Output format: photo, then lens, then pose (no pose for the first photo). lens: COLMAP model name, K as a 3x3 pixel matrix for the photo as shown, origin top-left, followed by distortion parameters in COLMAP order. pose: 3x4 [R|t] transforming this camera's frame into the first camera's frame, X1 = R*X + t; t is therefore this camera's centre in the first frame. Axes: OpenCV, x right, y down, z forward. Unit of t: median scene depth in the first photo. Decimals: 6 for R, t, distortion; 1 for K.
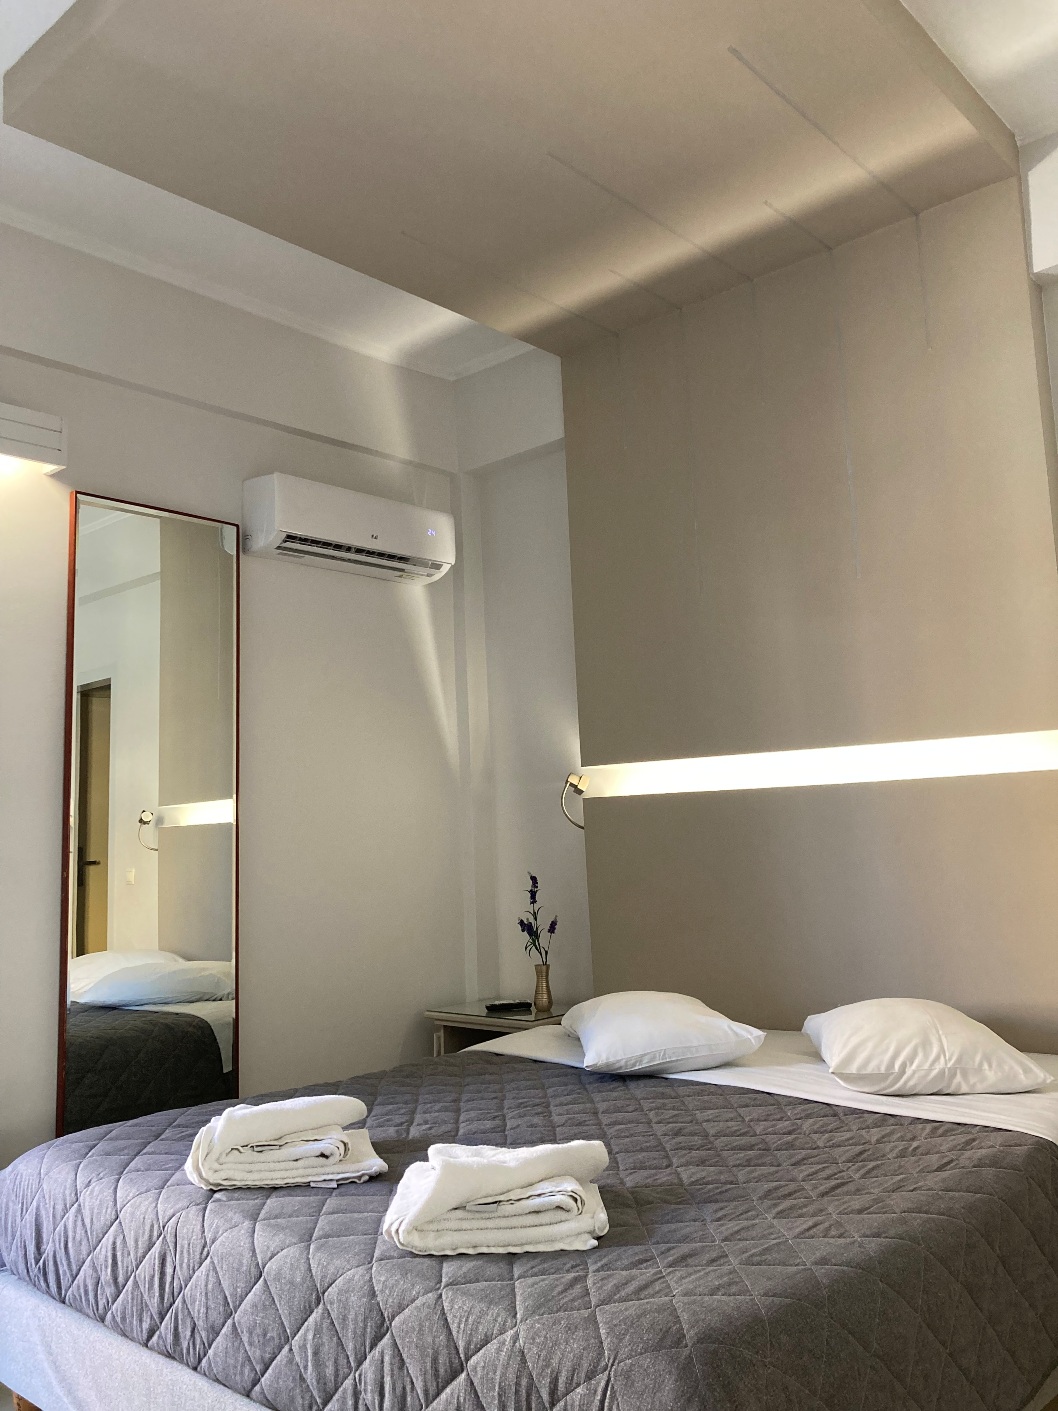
lens RADIAL K [[1142.2, 0, 525.8], [0, 1142.2, 696.1], [0, 0, 1]] dist [0.012083, 0.012725]
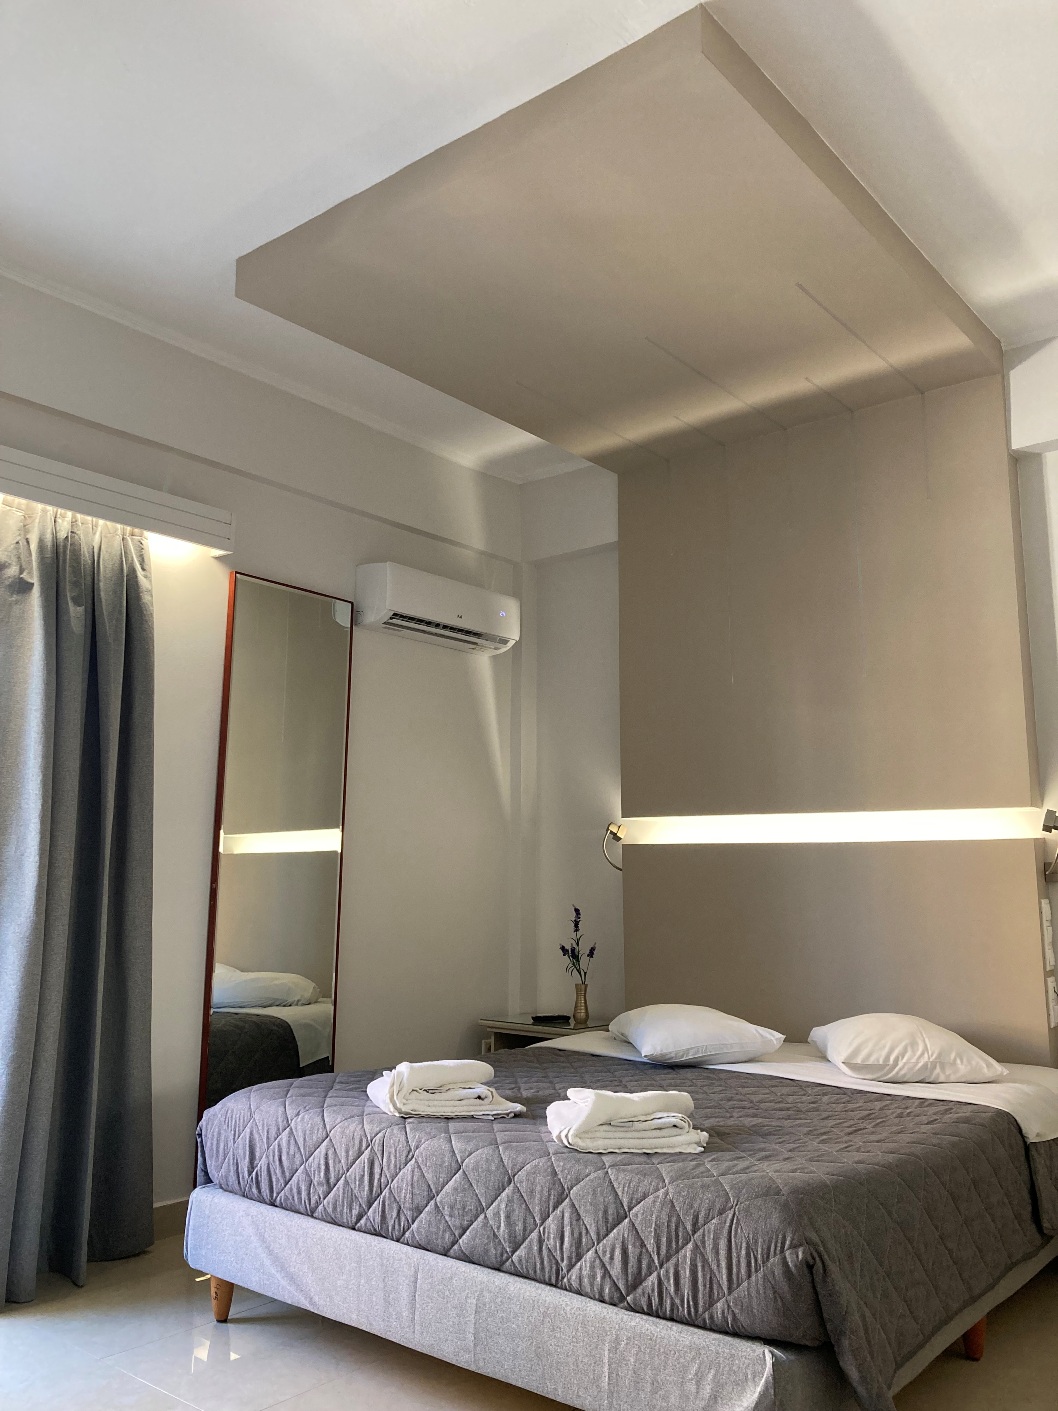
lens RADIAL K [[1142.2, 0, 530.8], [0, 1142.2, 703.6], [0, 0, 1]] dist [0.012083, 0.012725]
pose [[0.997690, 0.053551, 0.041792, -0.133397], [-0.052009, 0.997956, -0.037134, -0.010579], [-0.043695, 0.034875, 0.998436, -0.246999]]
